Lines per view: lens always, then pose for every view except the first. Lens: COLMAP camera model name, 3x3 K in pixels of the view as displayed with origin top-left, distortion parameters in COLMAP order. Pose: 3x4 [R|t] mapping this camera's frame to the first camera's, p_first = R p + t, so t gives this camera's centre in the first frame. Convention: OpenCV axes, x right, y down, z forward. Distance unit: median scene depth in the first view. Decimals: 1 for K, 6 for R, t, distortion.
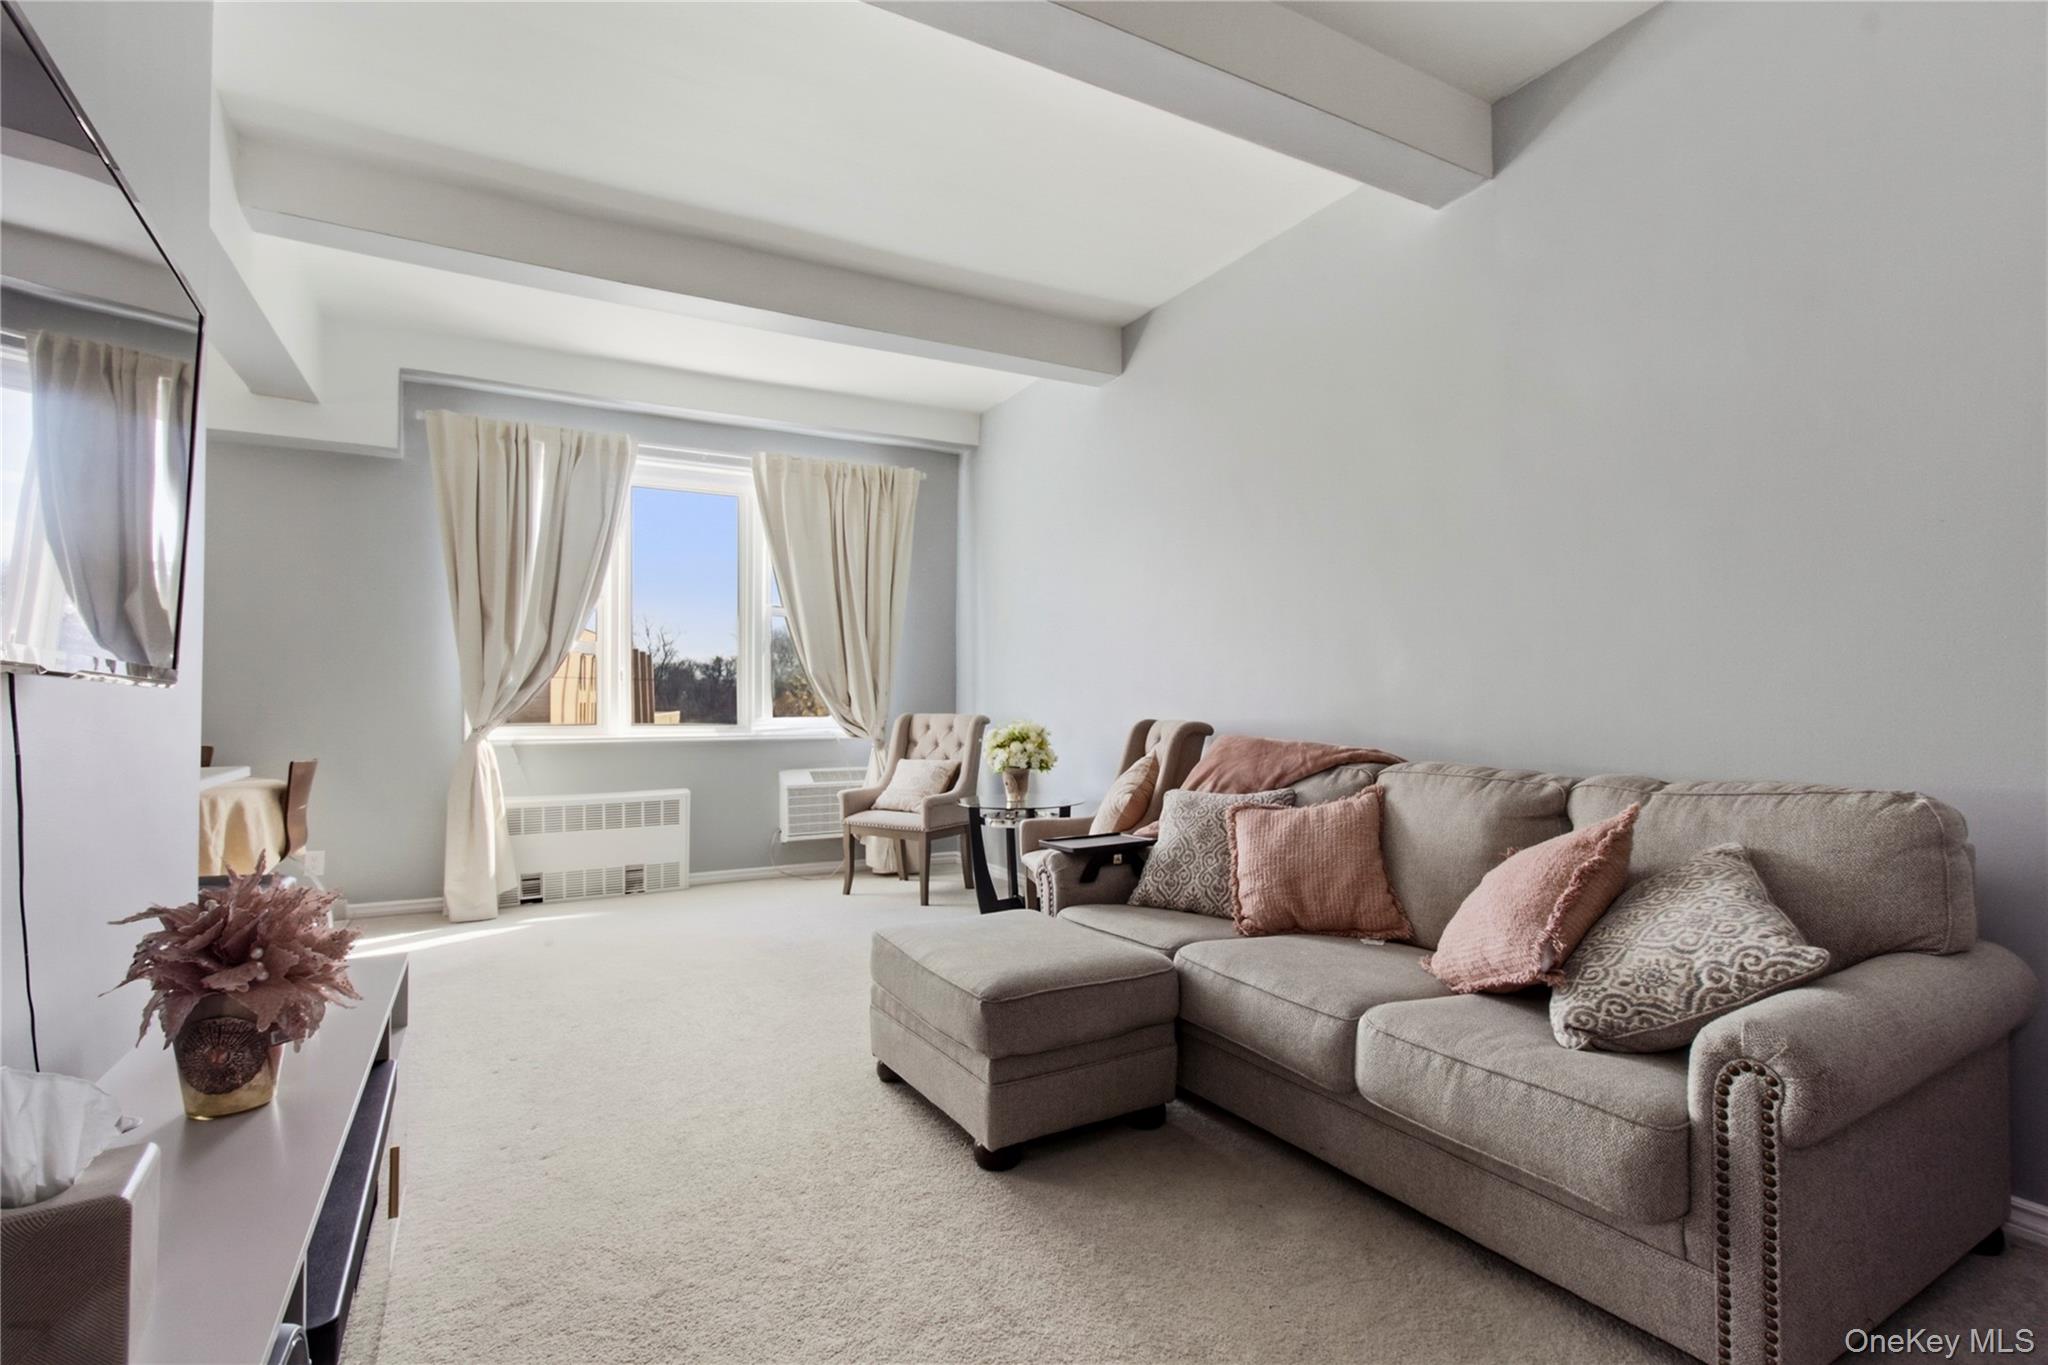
lens RADIAL K [[975.5, 0, 1040.0], [0, 975.5, 677.7], [0, 0, 1]] dist [-0.004274, 0.003601]
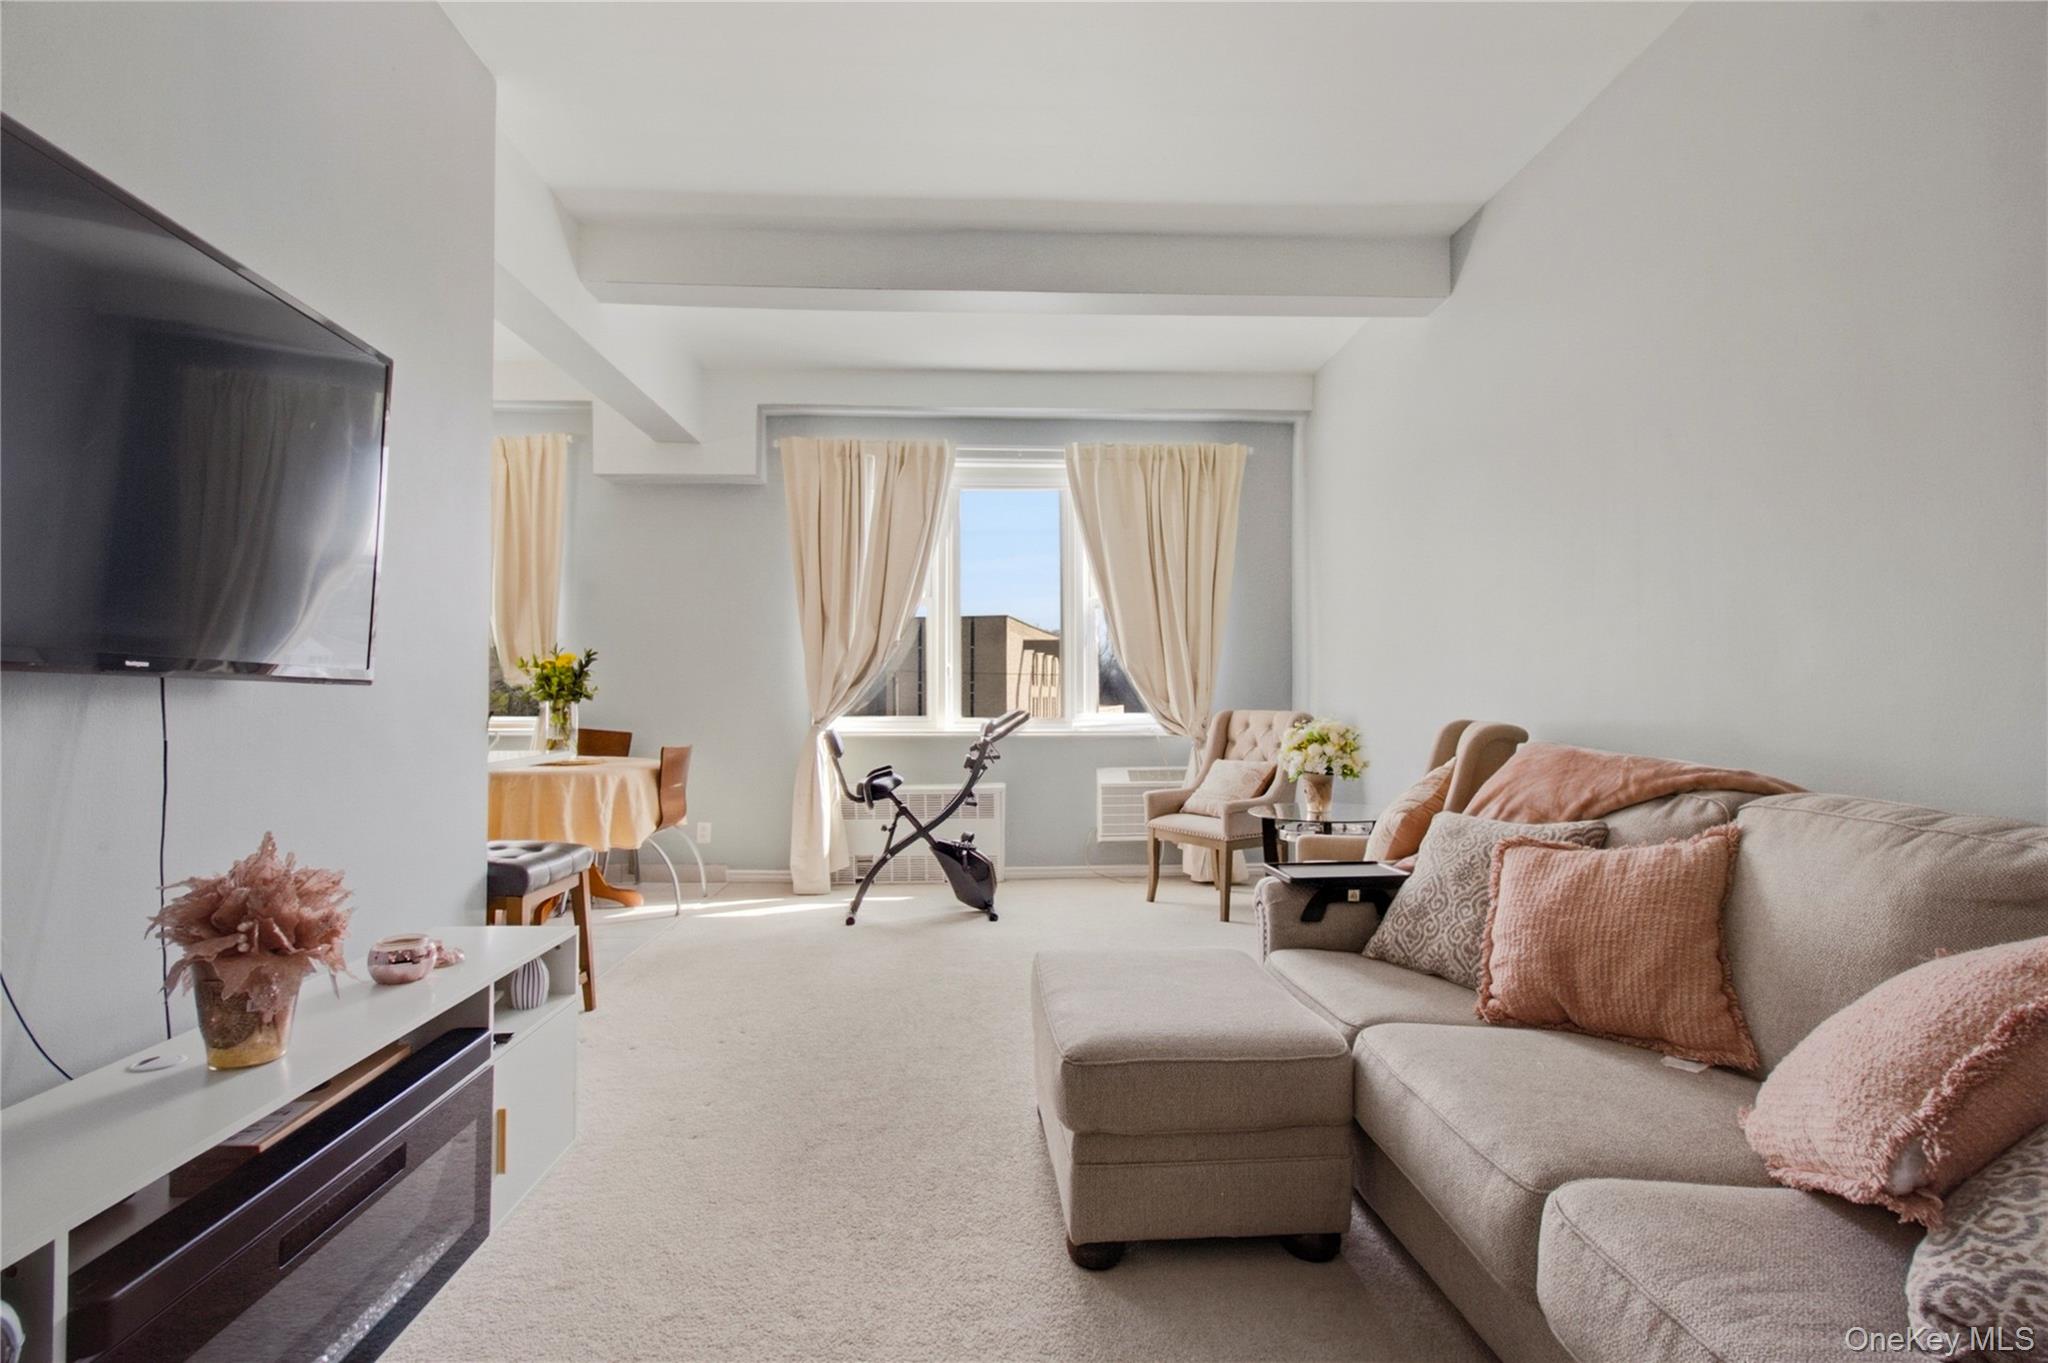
lens RADIAL K [[975.5, 0, 1020.8], [0, 975.5, 682.2], [0, 0, 1]] dist [-0.004274, 0.003601]
pose [[0.891974, -0.004580, -0.452063, 0.132239], [0.008983, 0.999931, 0.007593, 0.002074], [0.451997, -0.010834, 0.891954, 0.116850]]
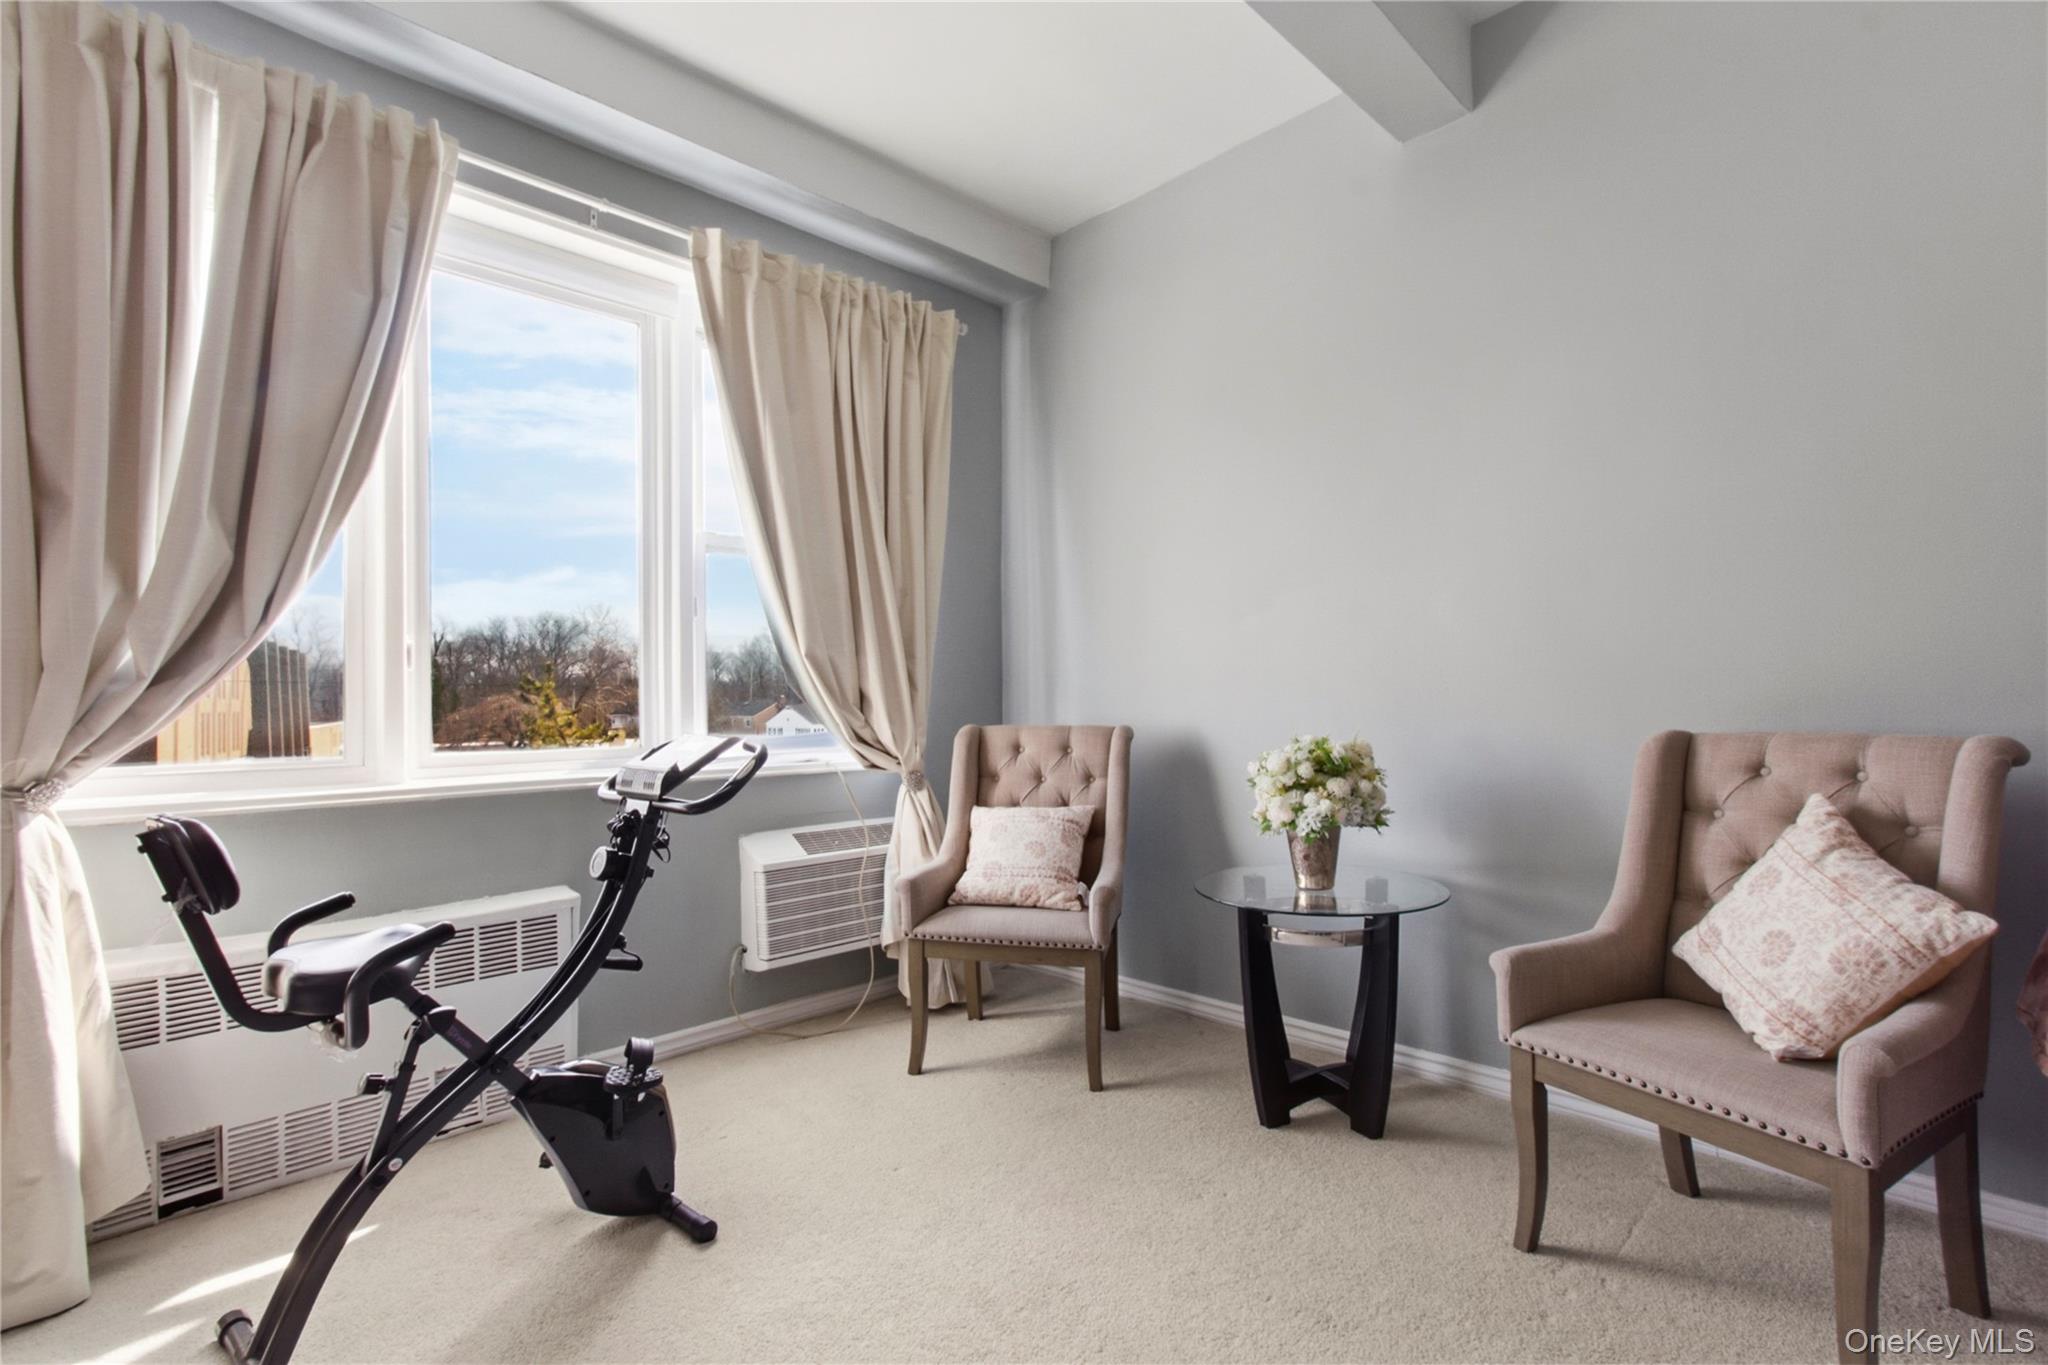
lens RADIAL K [[975.5, 0, 1067.3], [0, 975.5, 682.5], [0, 0, 1]] dist [-0.004274, 0.003601]
pose [[0.960834, -0.003789, 0.277098, -0.298277], [0.004130, 0.999991, -0.000650, 0.015226], [-0.277093, 0.001769, 0.960841, 0.536138]]
